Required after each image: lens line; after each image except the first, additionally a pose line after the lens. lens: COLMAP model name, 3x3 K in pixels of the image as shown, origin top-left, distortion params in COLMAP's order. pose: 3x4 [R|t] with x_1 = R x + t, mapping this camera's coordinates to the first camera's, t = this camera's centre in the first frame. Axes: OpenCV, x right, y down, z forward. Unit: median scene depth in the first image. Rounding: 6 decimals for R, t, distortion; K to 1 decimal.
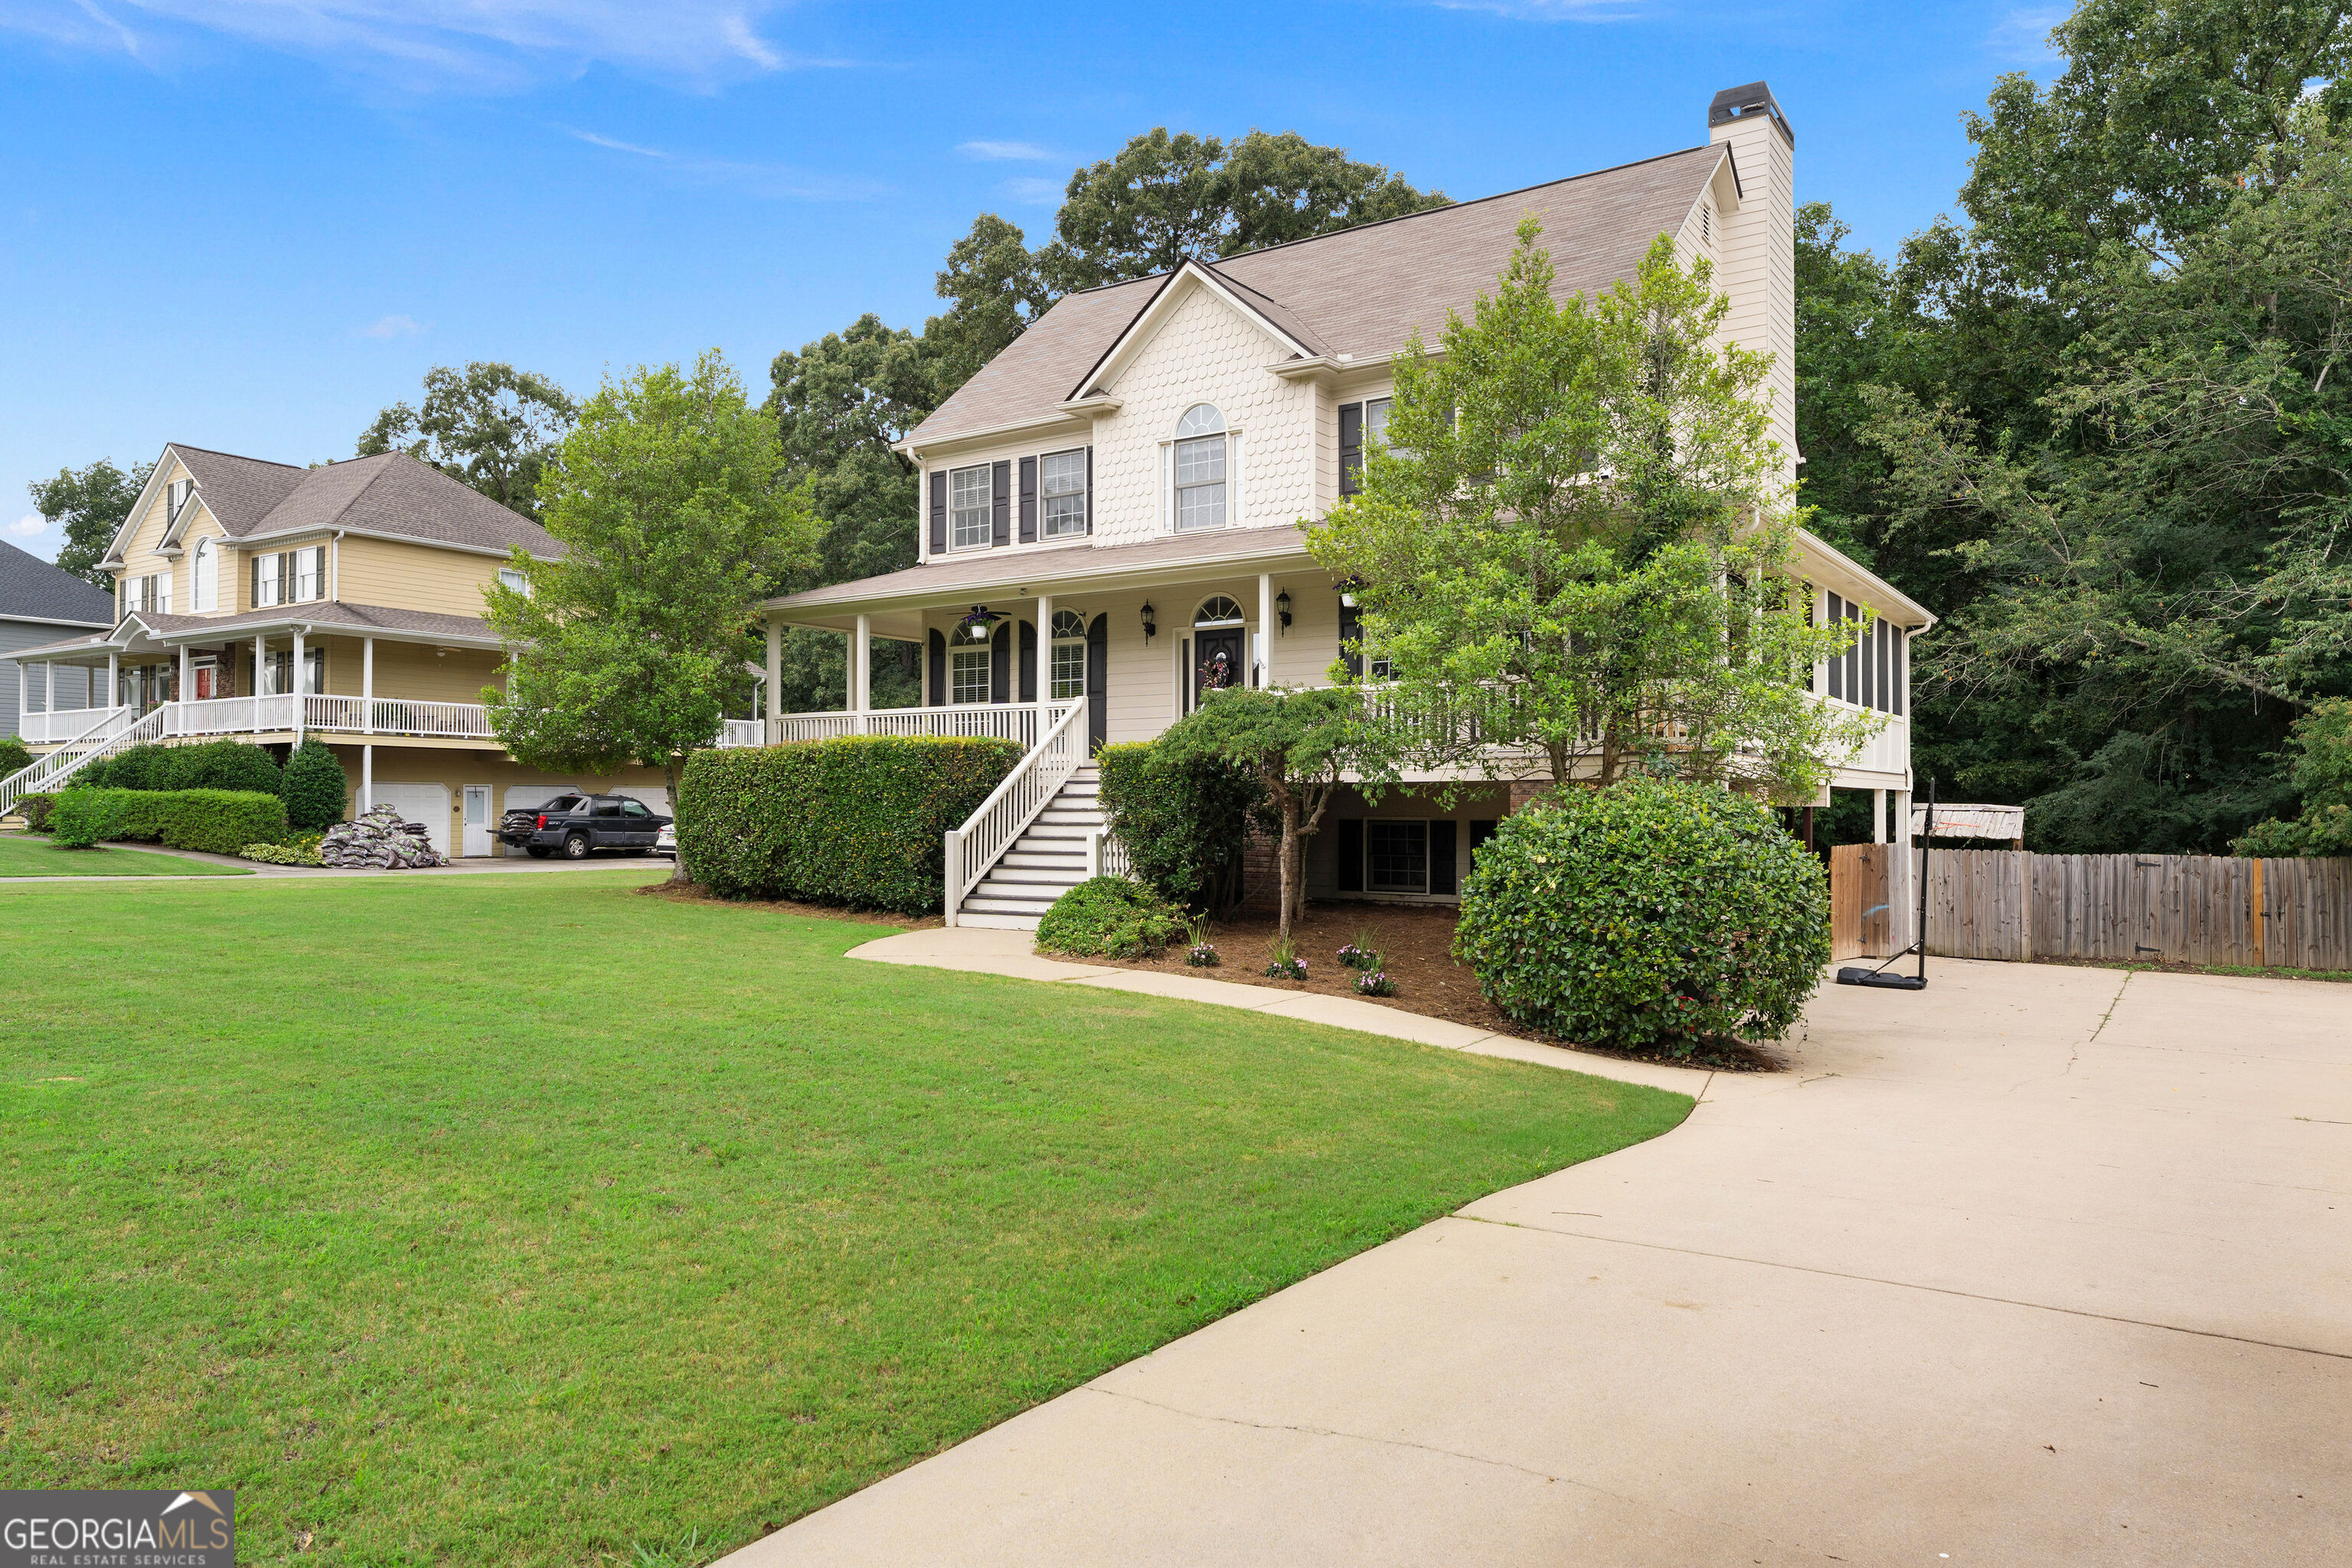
lens RADIAL K [[1538.0, 0, 1162.7], [0, 1538.0, 742.3], [0, 0, 1]] dist [0.004447, -0.000907]
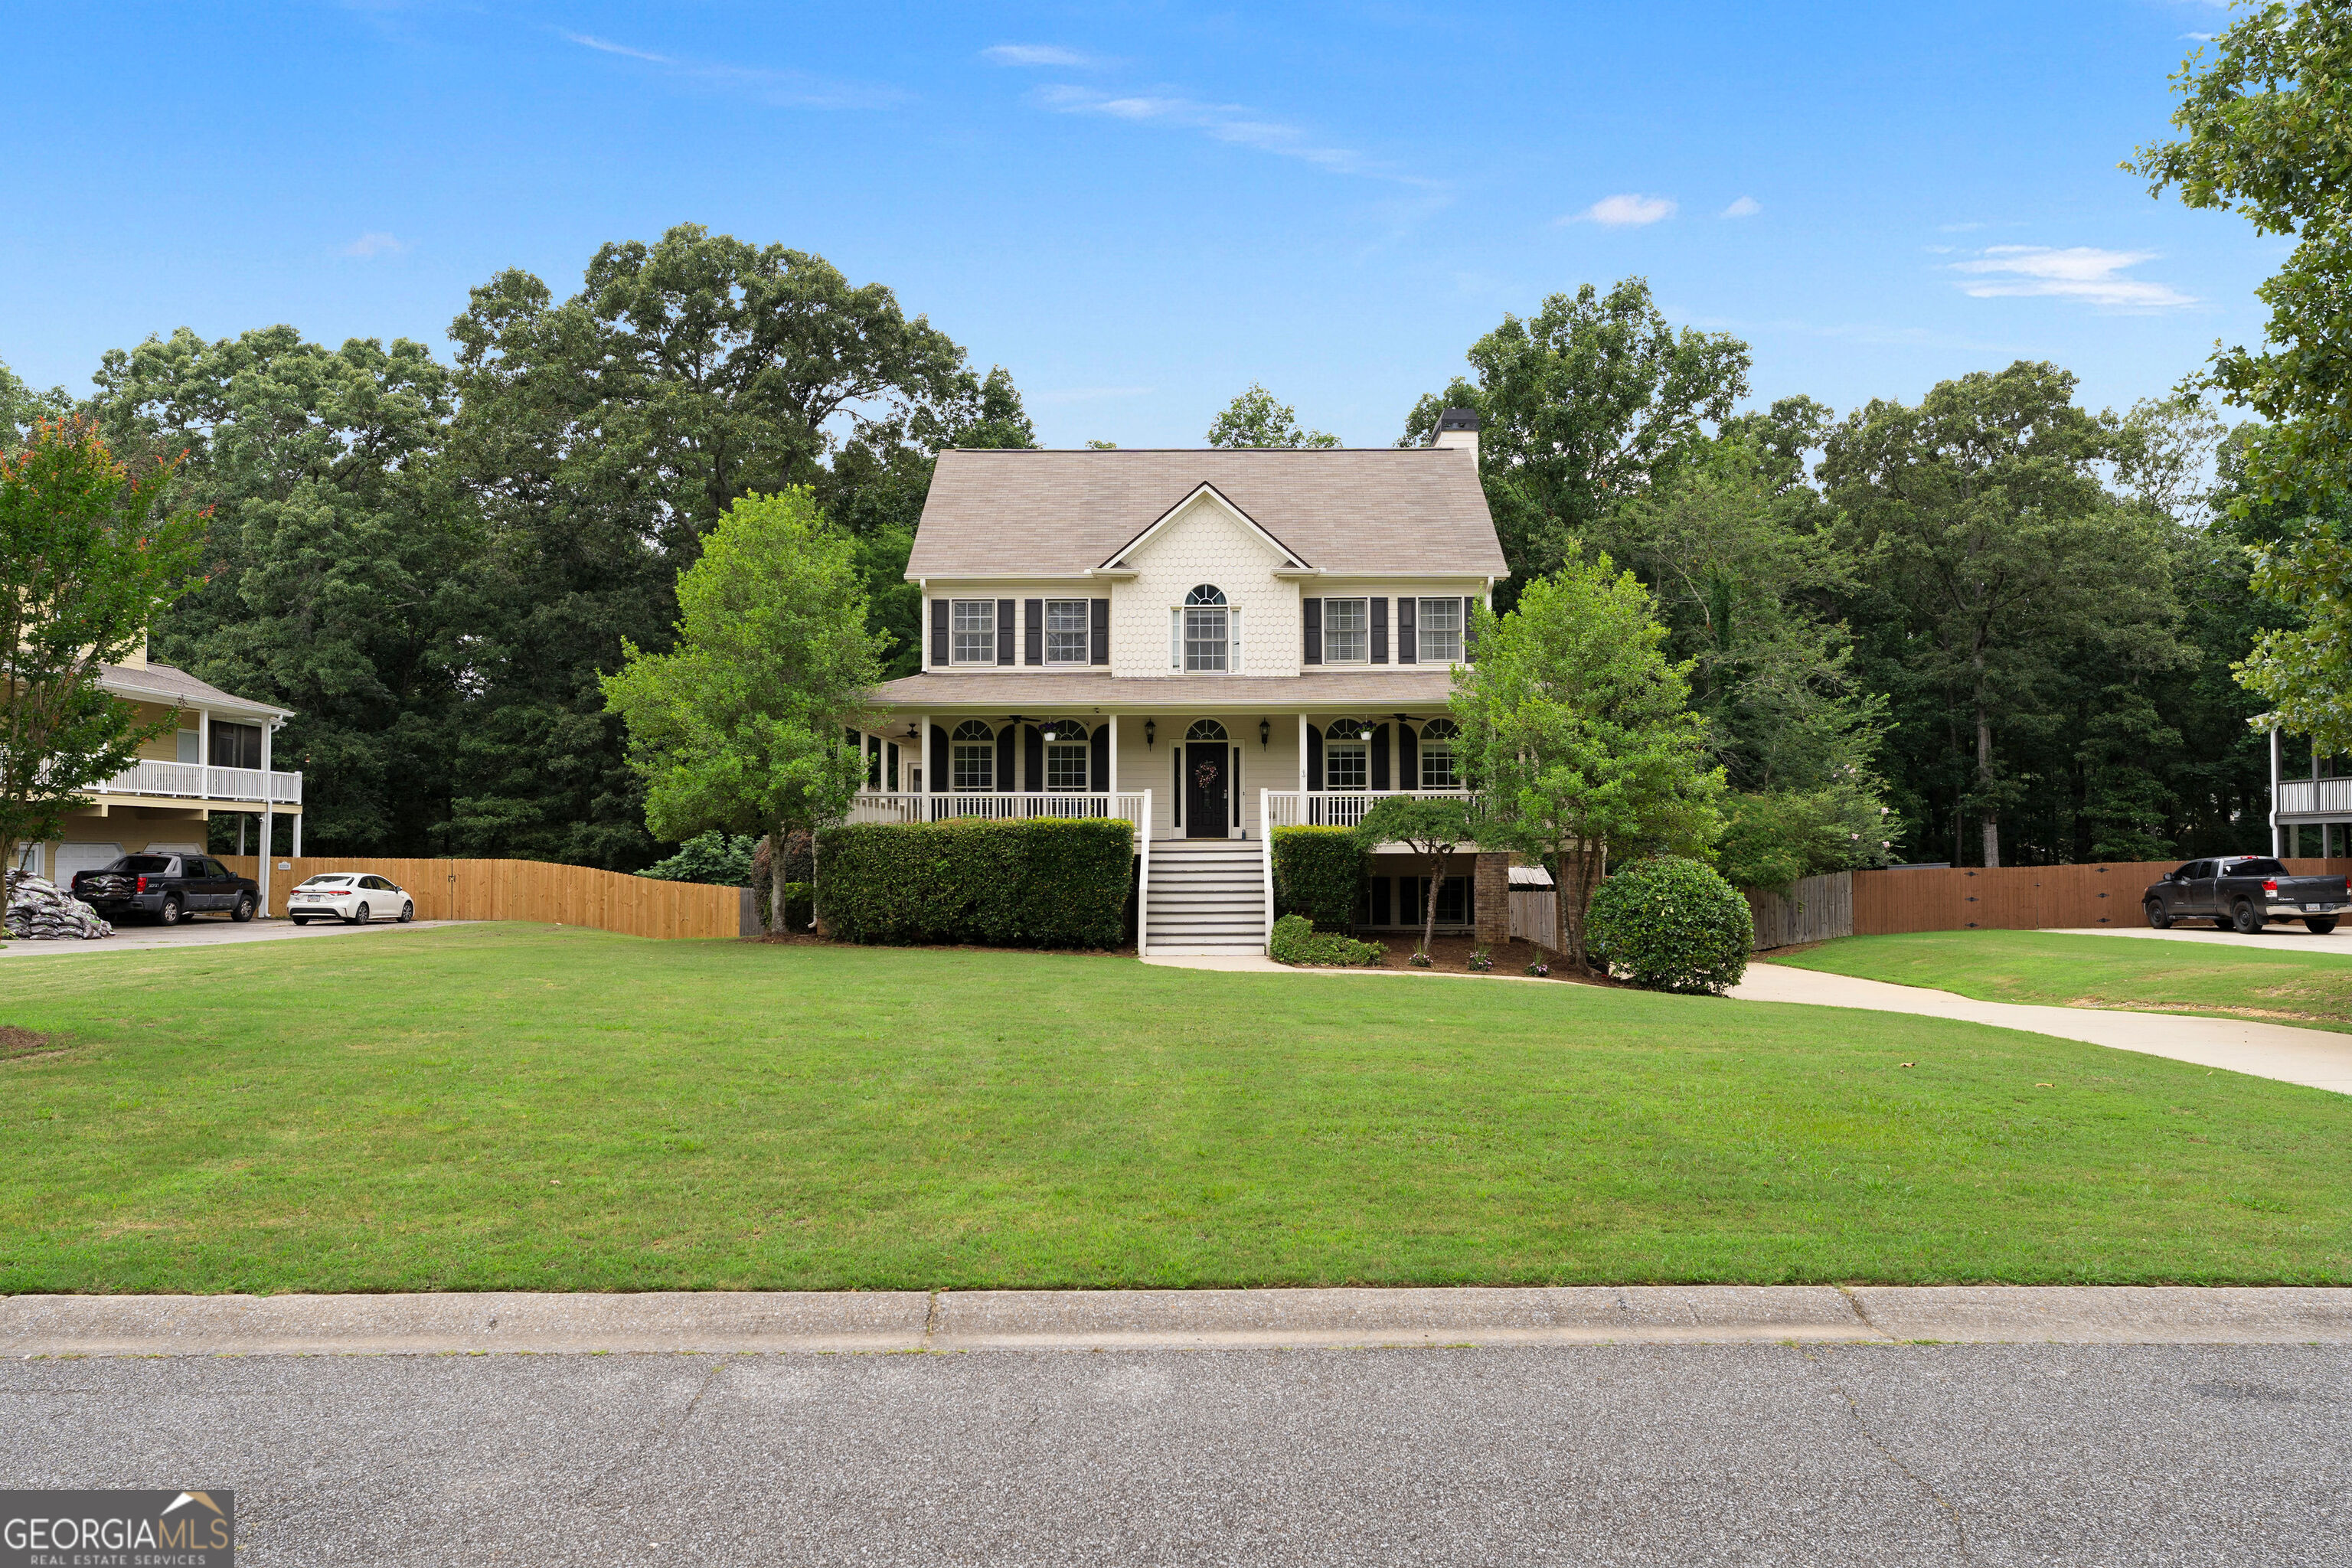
lens RADIAL K [[1538.0, 0, 1166.4], [0, 1538.0, 763.5], [0, 0, 1]] dist [0.004447, -0.000907]
pose [[0.837215, 0.032350, 0.545916, -0.704881], [-0.021888, 0.999431, -0.025657, -0.015981], [-0.546436, 0.009532, 0.837447, -0.150832]]
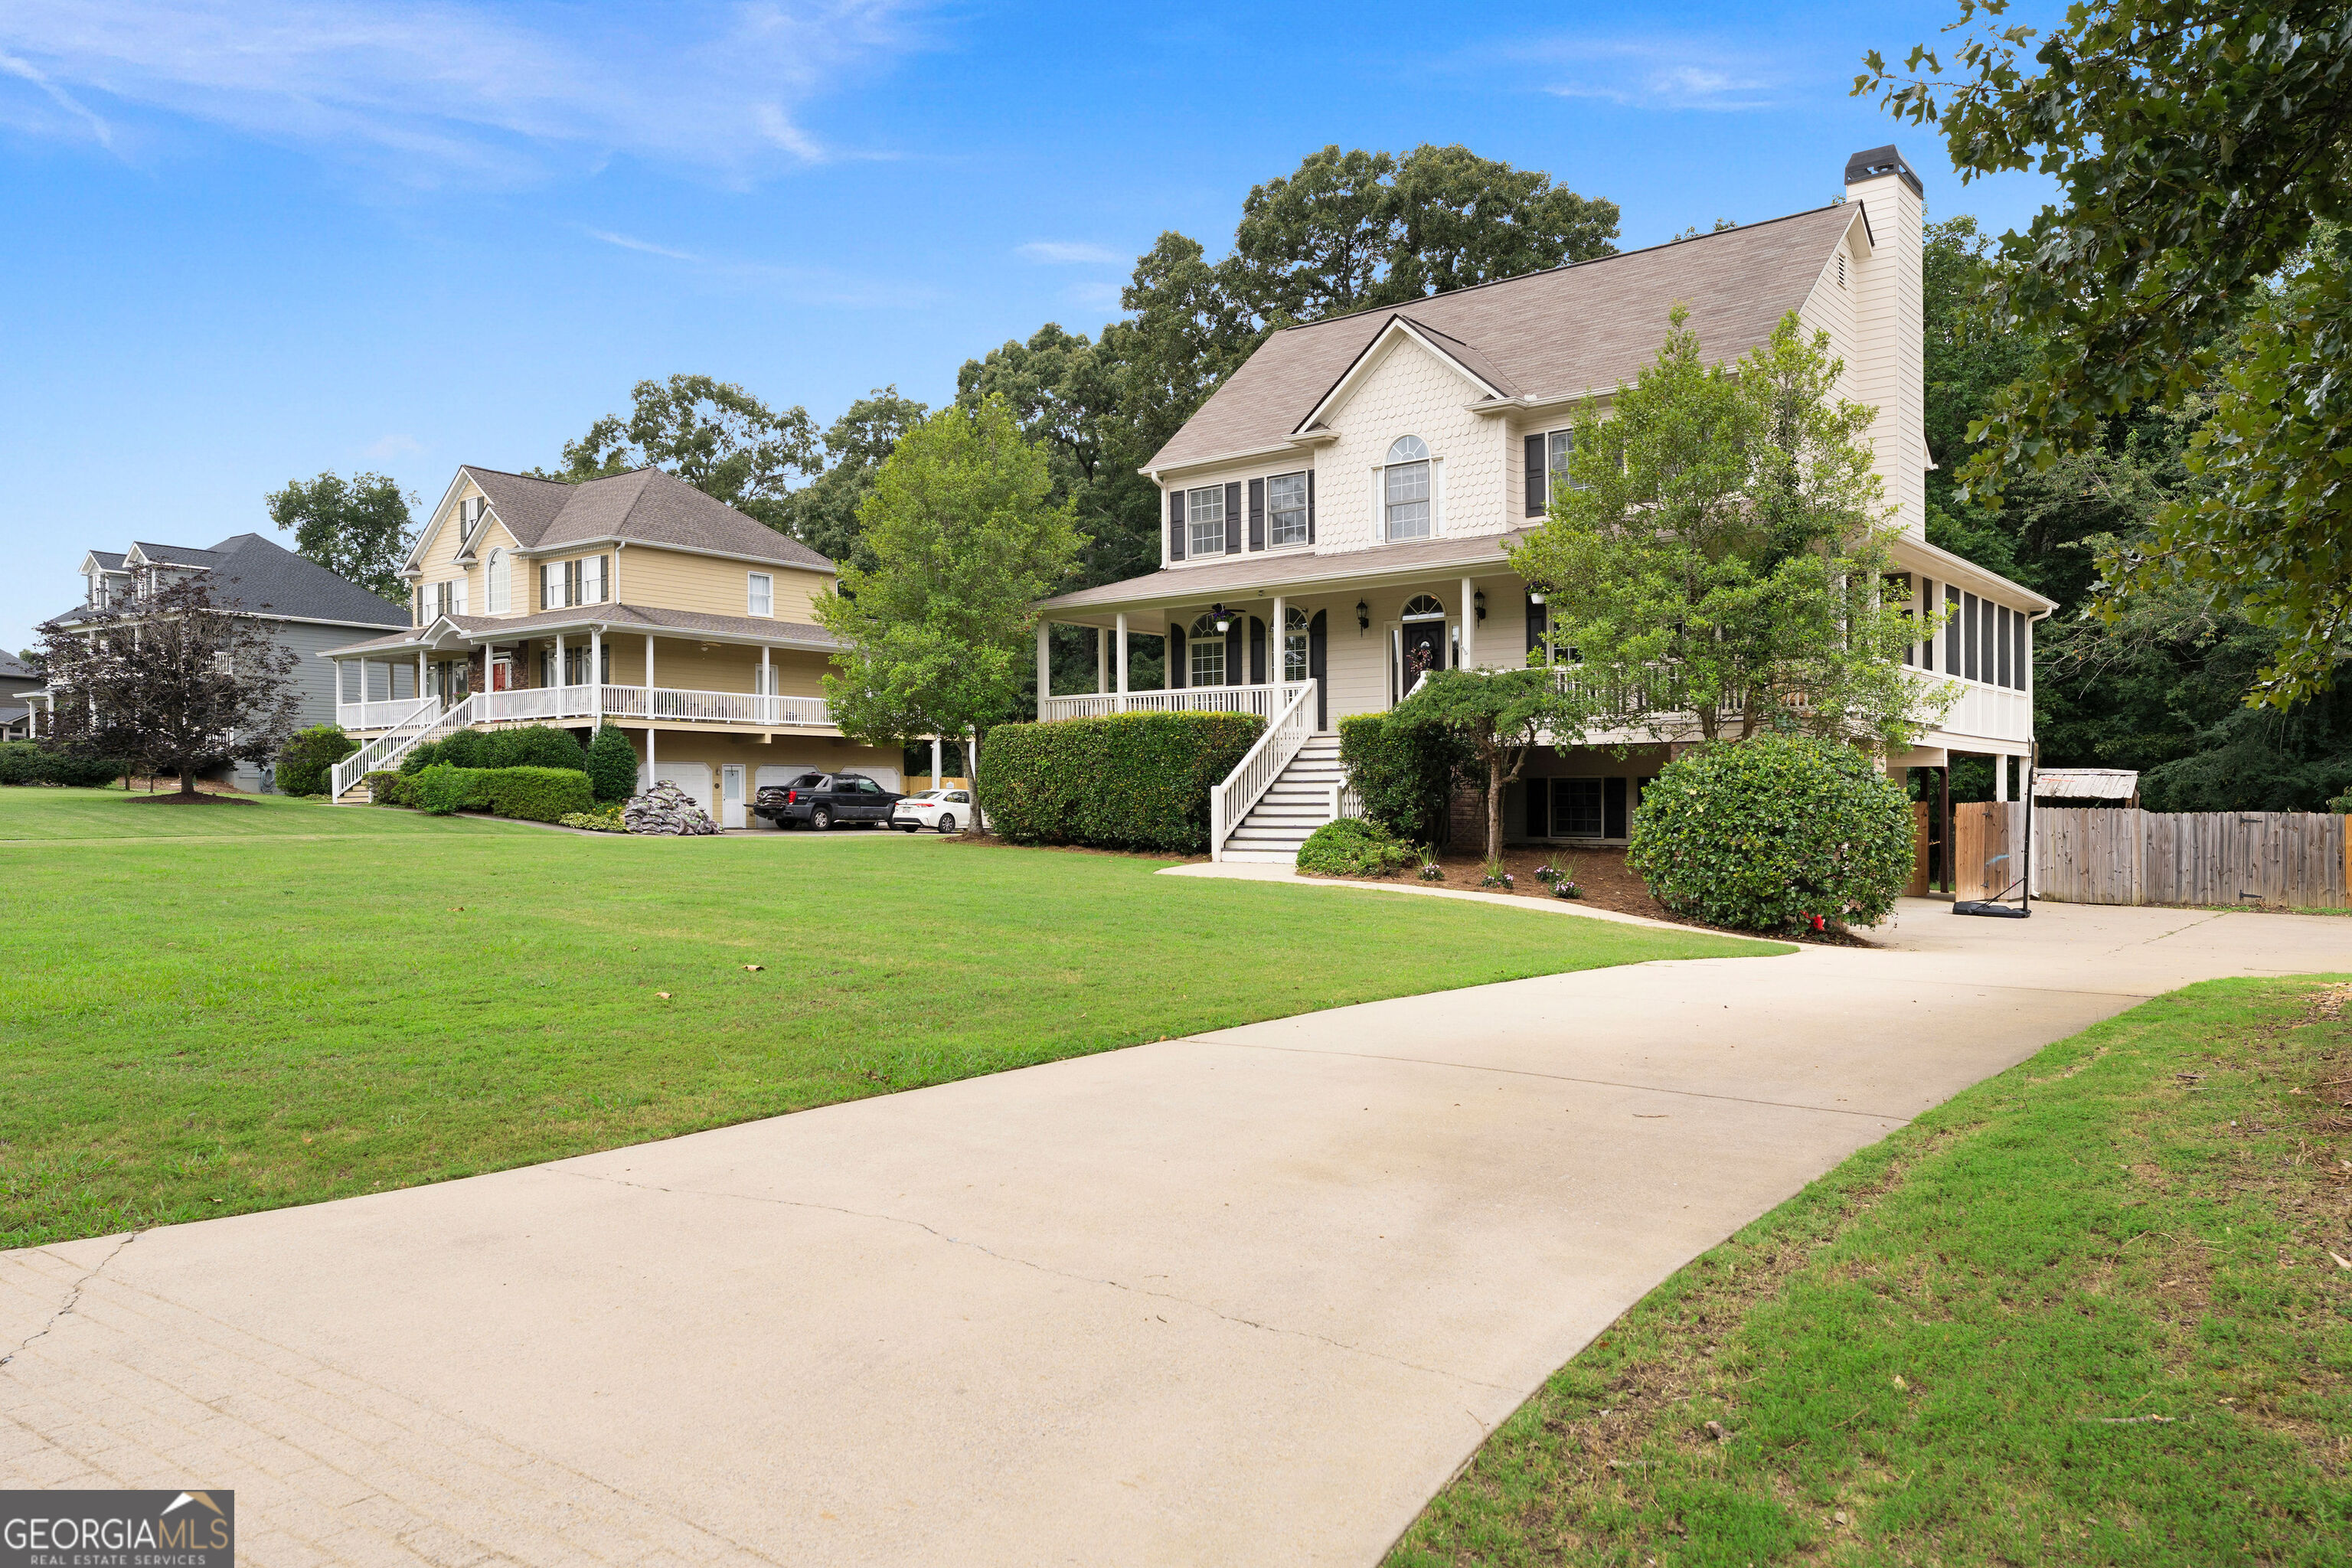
lens RADIAL K [[1588.5, 0, 1158.6], [0, 1588.5, 735.7], [0, 0, 1]] dist [-0.000469, -0.001784]
pose [[0.995631, -0.004623, -0.093266, -0.049648], [0.004785, 0.999987, 0.001514, 0.011421], [0.093257, -0.001953, 0.995640, -0.235749]]
